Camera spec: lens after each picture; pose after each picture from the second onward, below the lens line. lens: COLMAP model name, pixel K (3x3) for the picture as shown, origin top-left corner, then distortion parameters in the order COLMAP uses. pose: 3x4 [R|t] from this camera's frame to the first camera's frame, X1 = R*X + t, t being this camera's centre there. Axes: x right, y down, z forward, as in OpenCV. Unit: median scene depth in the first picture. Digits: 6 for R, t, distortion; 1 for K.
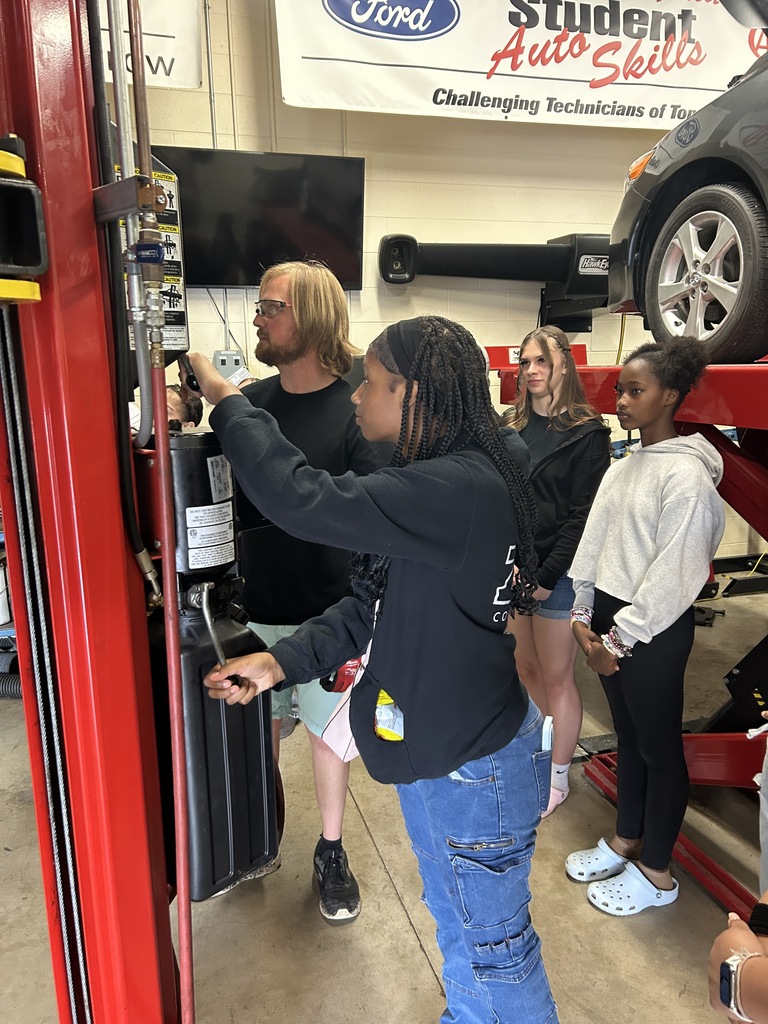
lens RADIAL K [[770.1, 0, 386.6], [0, 770.1, 505.9], [0, 0, 1]] dist [0.003650, -0.014096]
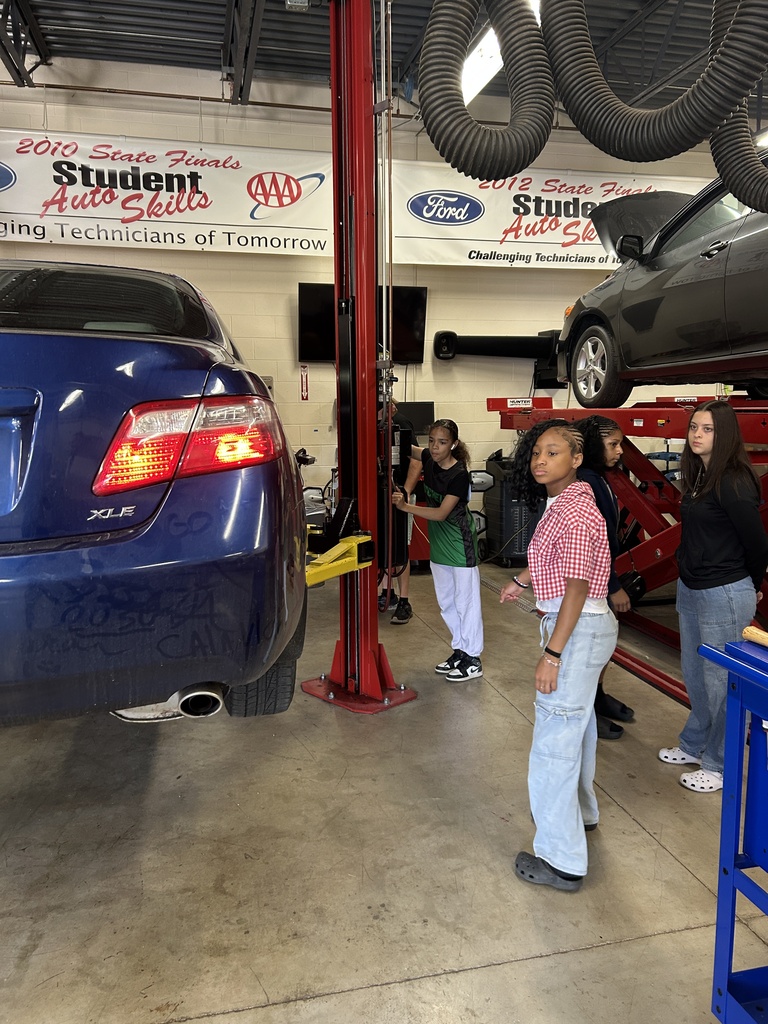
lens RADIAL K [[770.1, 0, 381.9], [0, 770.1, 521.1], [0, 0, 1]] dist [0.003650, -0.014096]
pose [[0.998474, 0.018081, -0.052178, -0.032666], [-0.020261, 0.998931, -0.041556, 0.142005], [0.051371, 0.042550, 0.997773, -0.706827]]
